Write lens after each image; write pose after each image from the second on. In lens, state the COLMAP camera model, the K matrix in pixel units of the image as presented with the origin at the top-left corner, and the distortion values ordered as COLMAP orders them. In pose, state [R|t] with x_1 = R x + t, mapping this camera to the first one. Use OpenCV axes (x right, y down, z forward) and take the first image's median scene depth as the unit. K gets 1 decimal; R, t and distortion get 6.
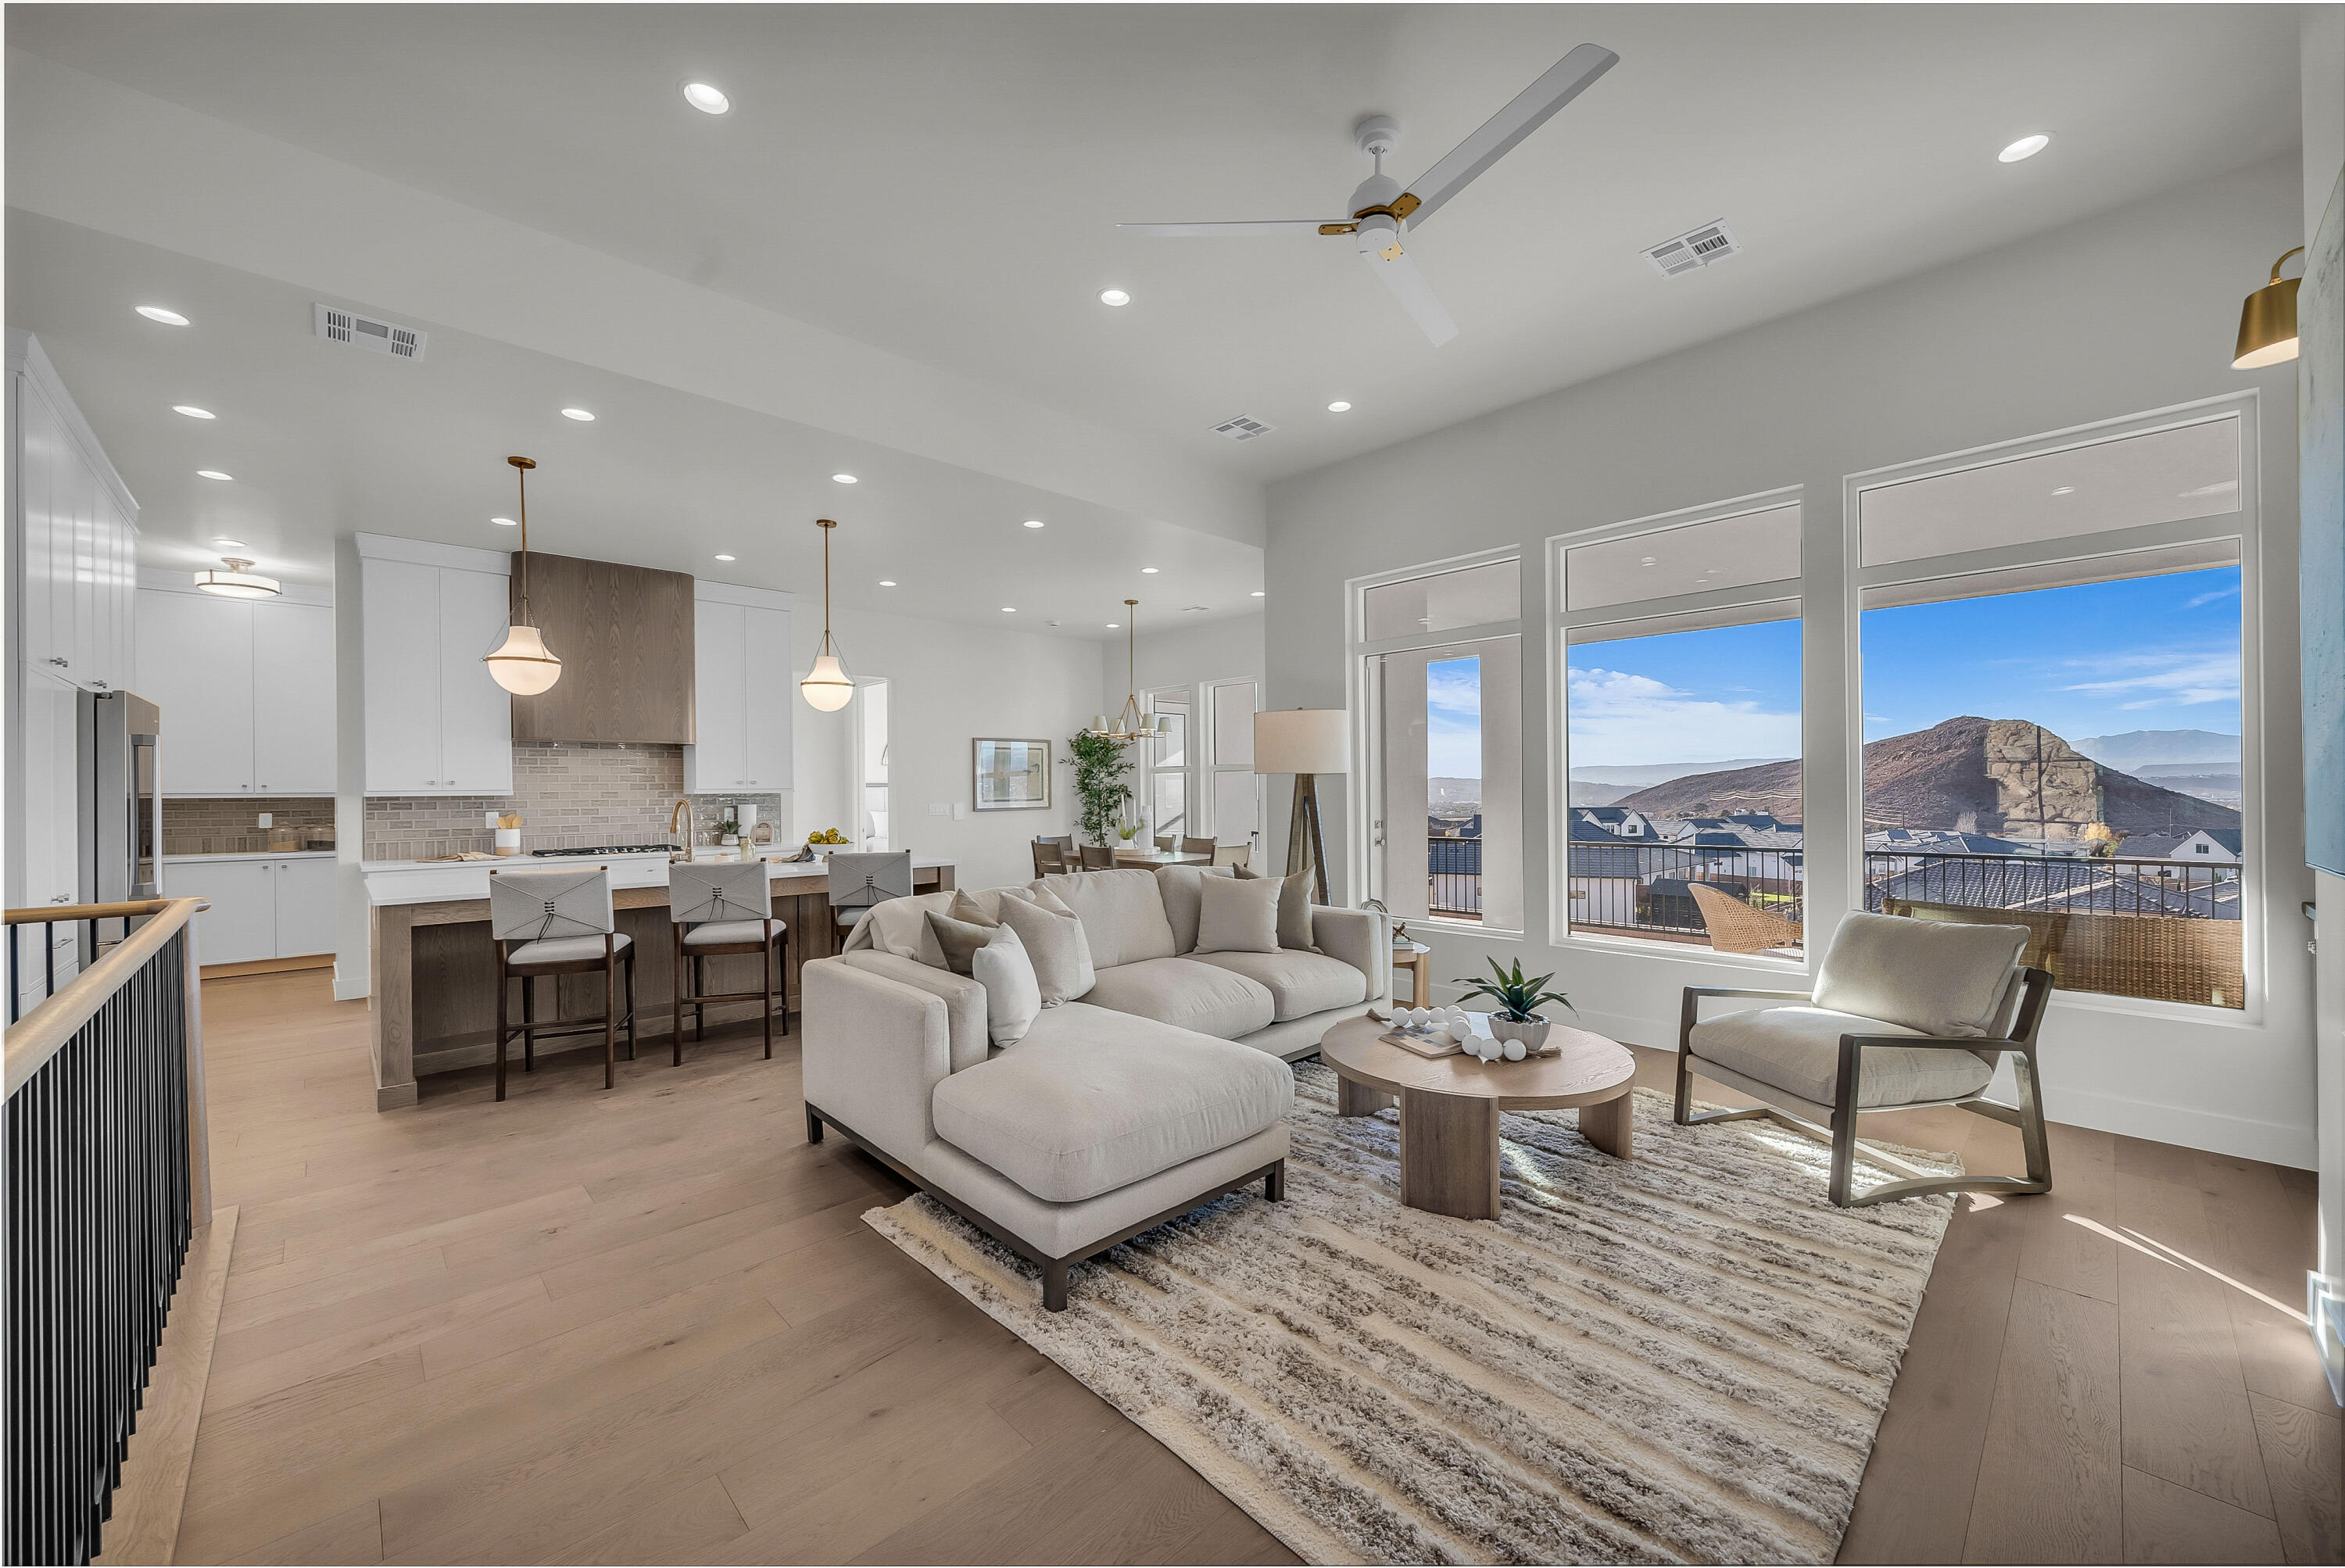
lens RADIAL K [[890.2, 0, 1207.8], [0, 890.2, 777.1], [0, 0, 1]] dist [0.000579, -0.000370]
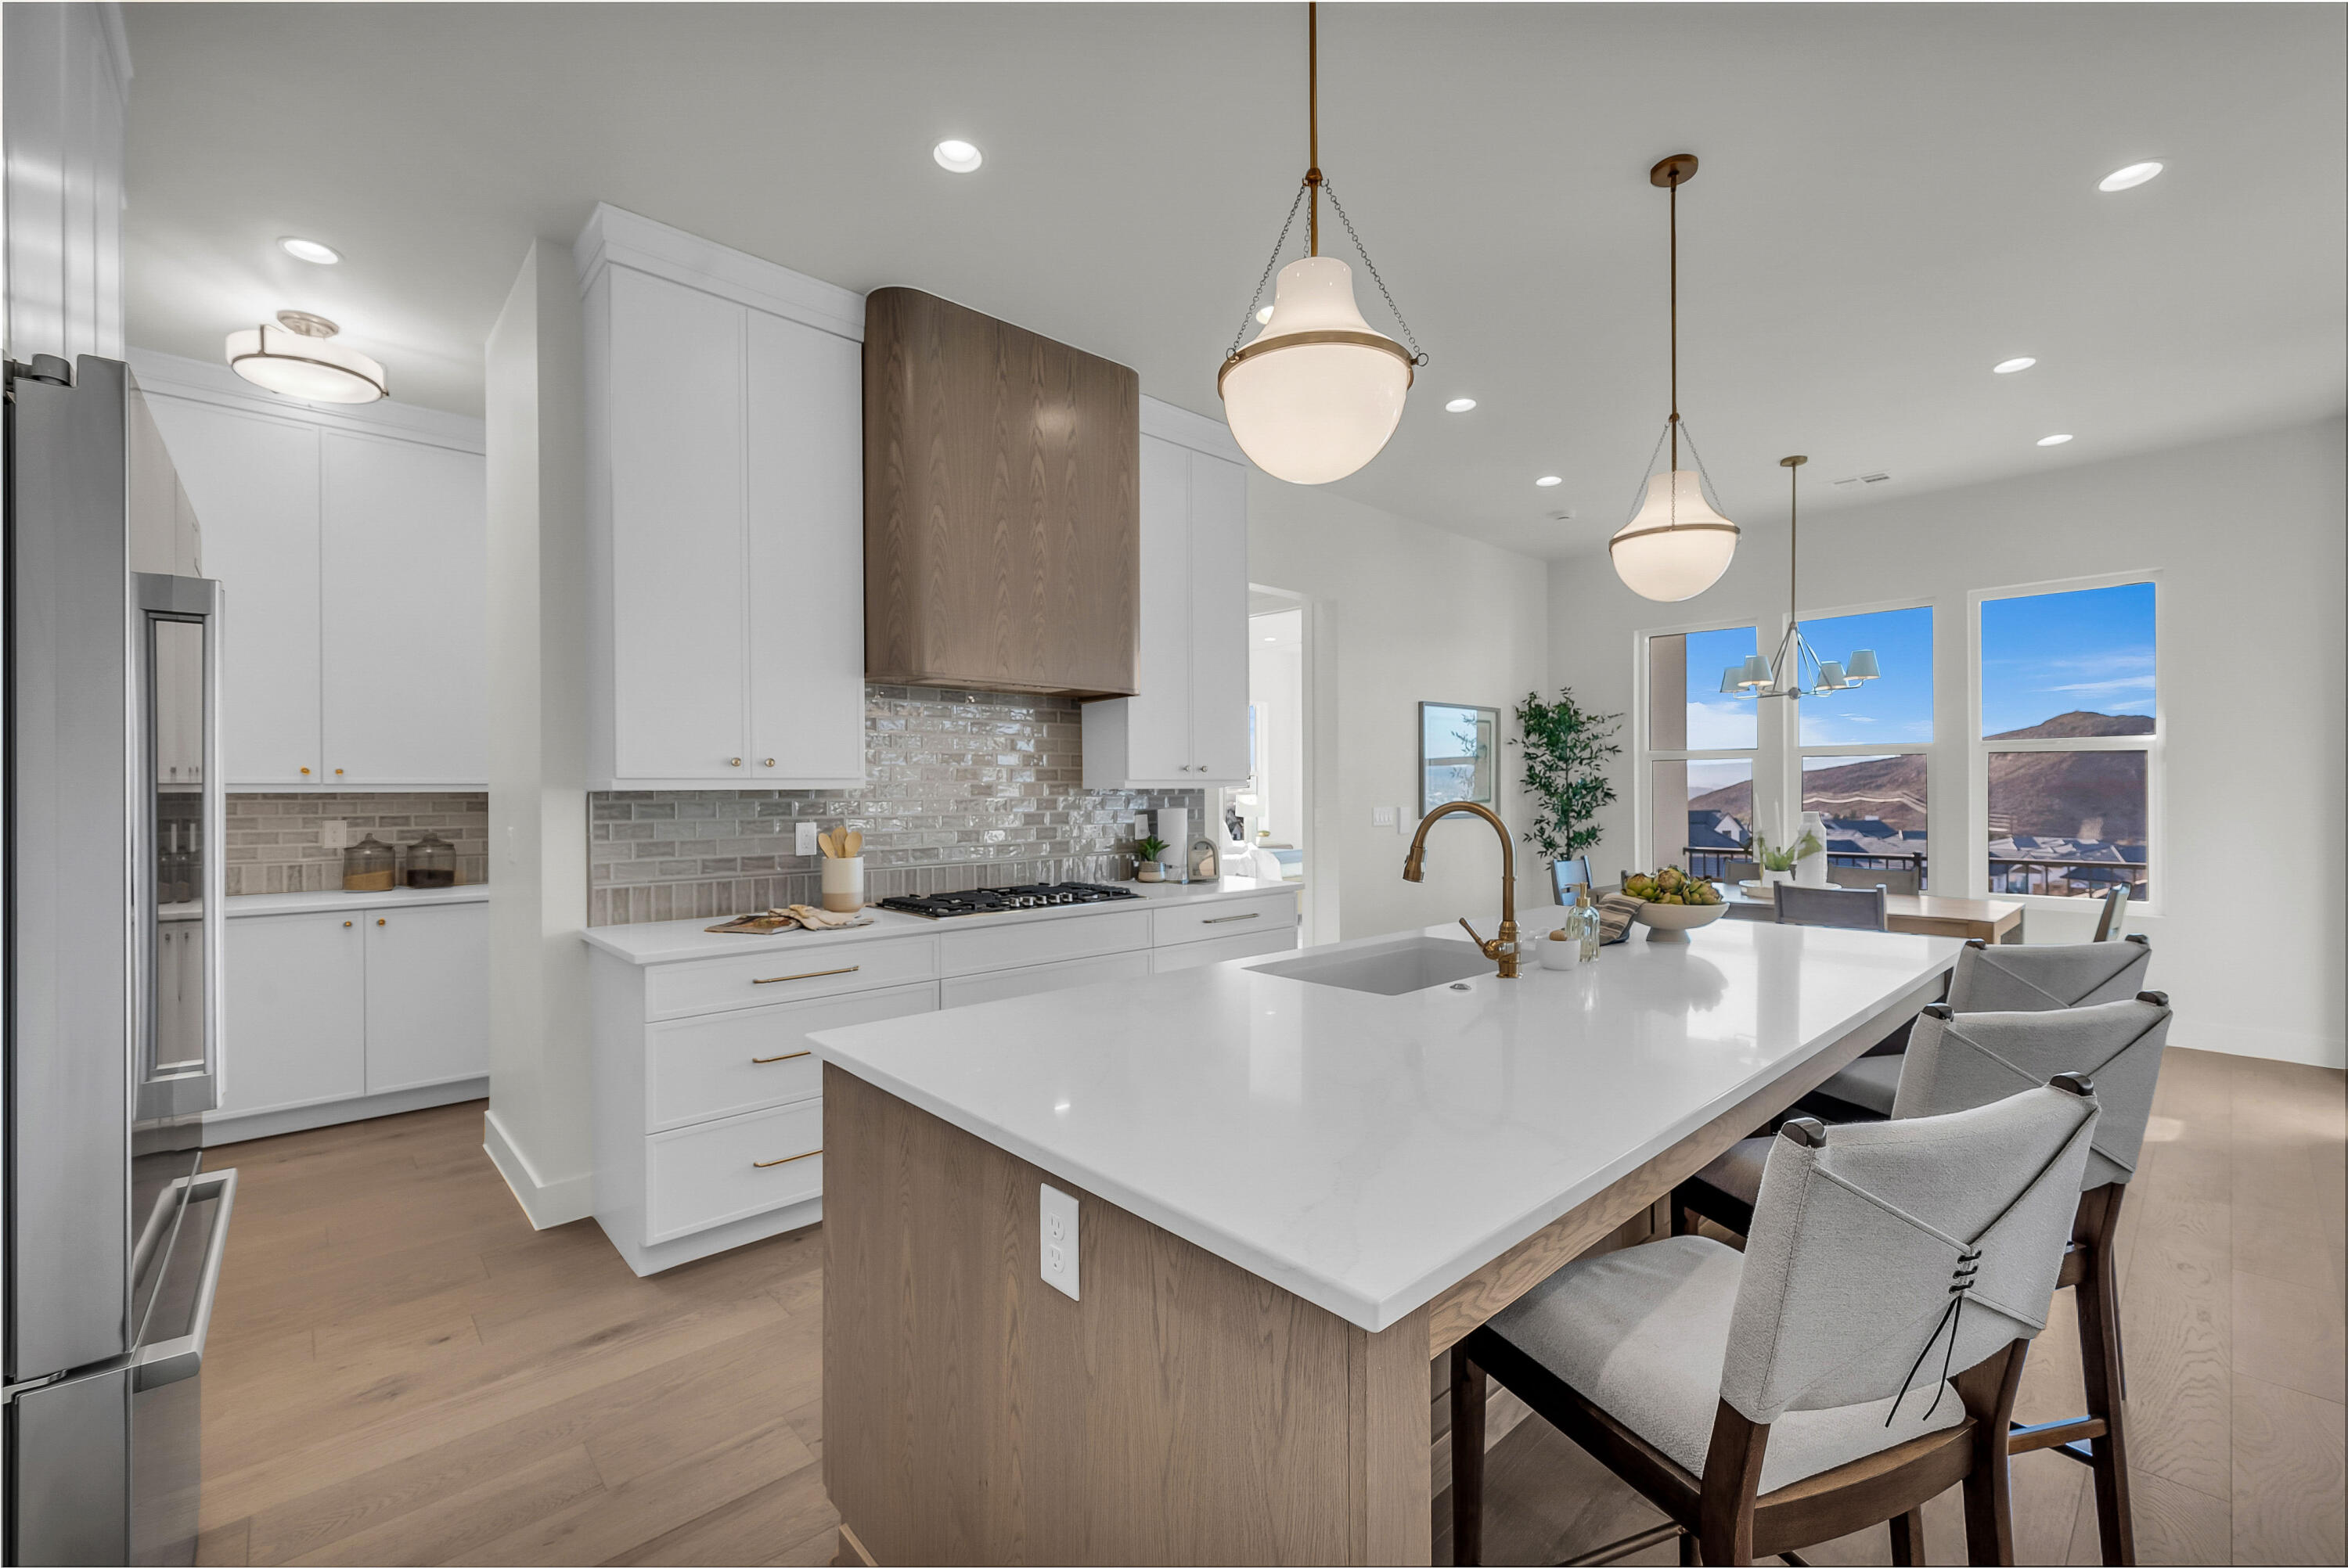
lens RADIAL K [[940.7, 0, 1180.4], [0, 940.7, 784.7], [0, 0, 1]] dist [0.001411, 0.000301]
pose [[0.999895, 0.003751, -0.014020, -0.421728], [-0.003623, 0.999951, 0.009183, 0.009026], [0.014054, -0.009132, 0.999860, 0.338730]]
